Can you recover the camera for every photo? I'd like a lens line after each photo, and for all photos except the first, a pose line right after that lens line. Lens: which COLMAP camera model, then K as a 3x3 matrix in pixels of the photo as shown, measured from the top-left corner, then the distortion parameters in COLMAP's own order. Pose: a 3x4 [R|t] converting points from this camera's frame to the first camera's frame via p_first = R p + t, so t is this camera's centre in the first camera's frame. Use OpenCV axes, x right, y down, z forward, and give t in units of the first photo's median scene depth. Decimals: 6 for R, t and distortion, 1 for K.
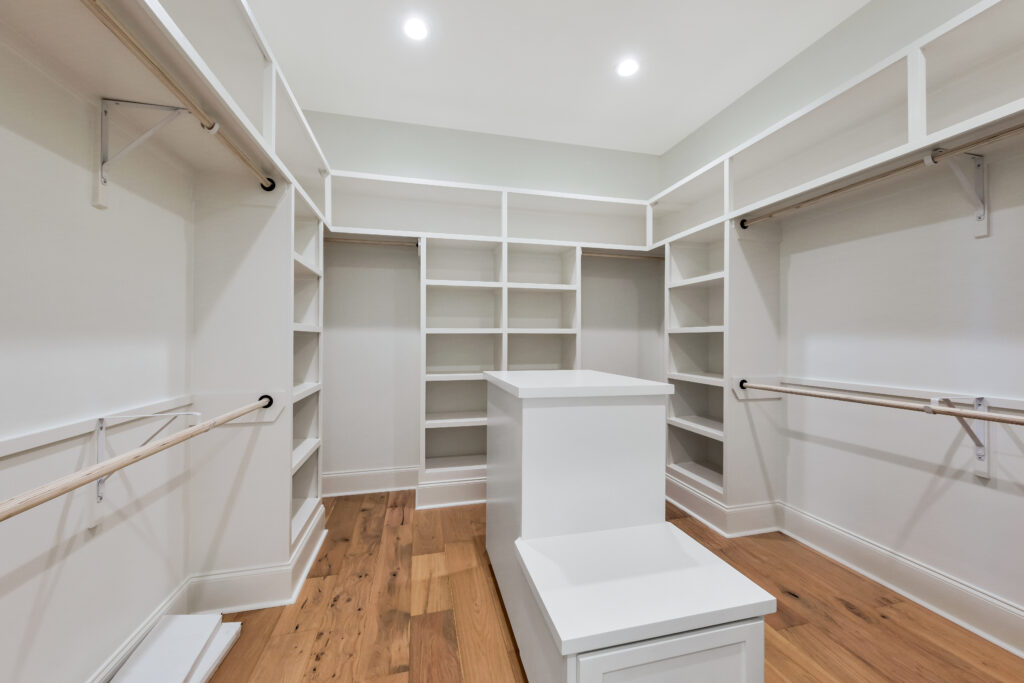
lens RADIAL K [[387.1, 0, 510.5], [0, 387.1, 340.6], [0, 0, 1]] dist [0.001953, -0.000233]
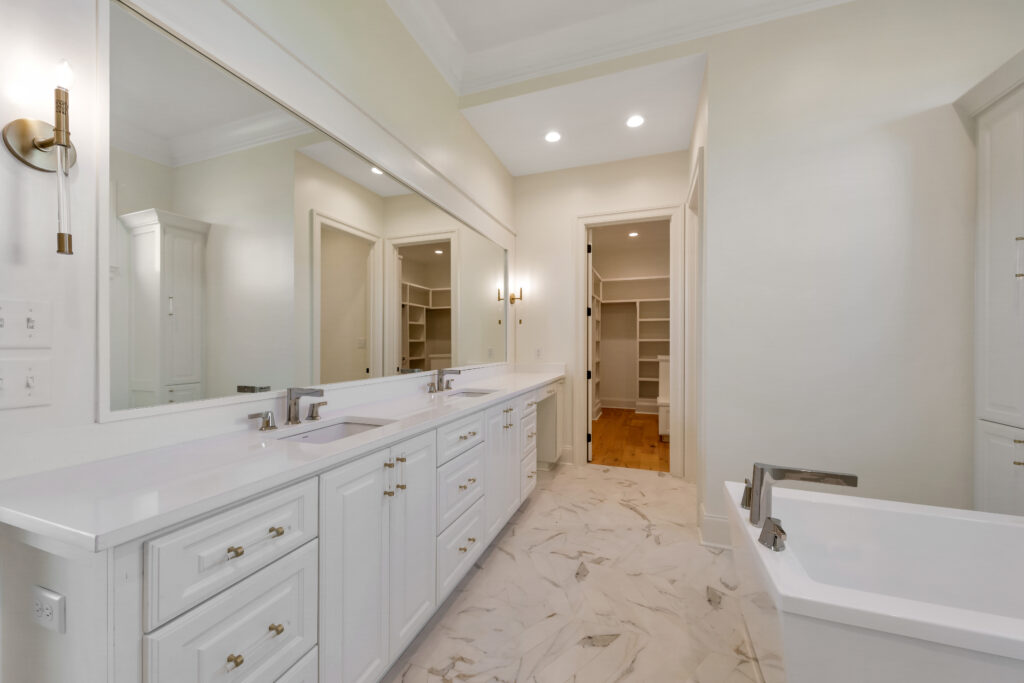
lens RADIAL K [[387.1, 0, 510.5], [0, 387.1, 340.6], [0, 0, 1]] dist [0.001953, -0.000233]
pose [[0.827400, -0.005494, -0.561586, 0.466041], [0.001544, 0.999971, -0.007507, -0.006998], [0.561610, 0.005344, 0.827385, -1.422705]]
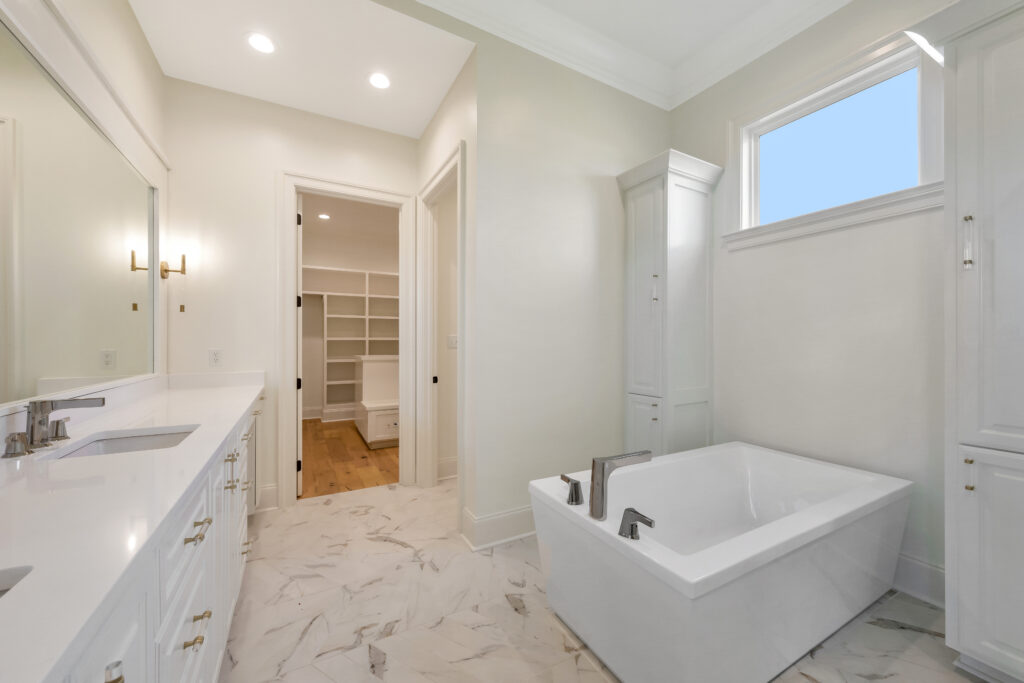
lens RADIAL K [[387.1, 0, 510.5], [0, 387.1, 340.6], [0, 0, 1]] dist [0.001953, -0.000233]
pose [[0.963881, -0.000889, 0.266330, 0.182612], [0.001722, 0.999994, -0.002893, -0.008752], [-0.266326, 0.003247, 0.963878, -1.290322]]
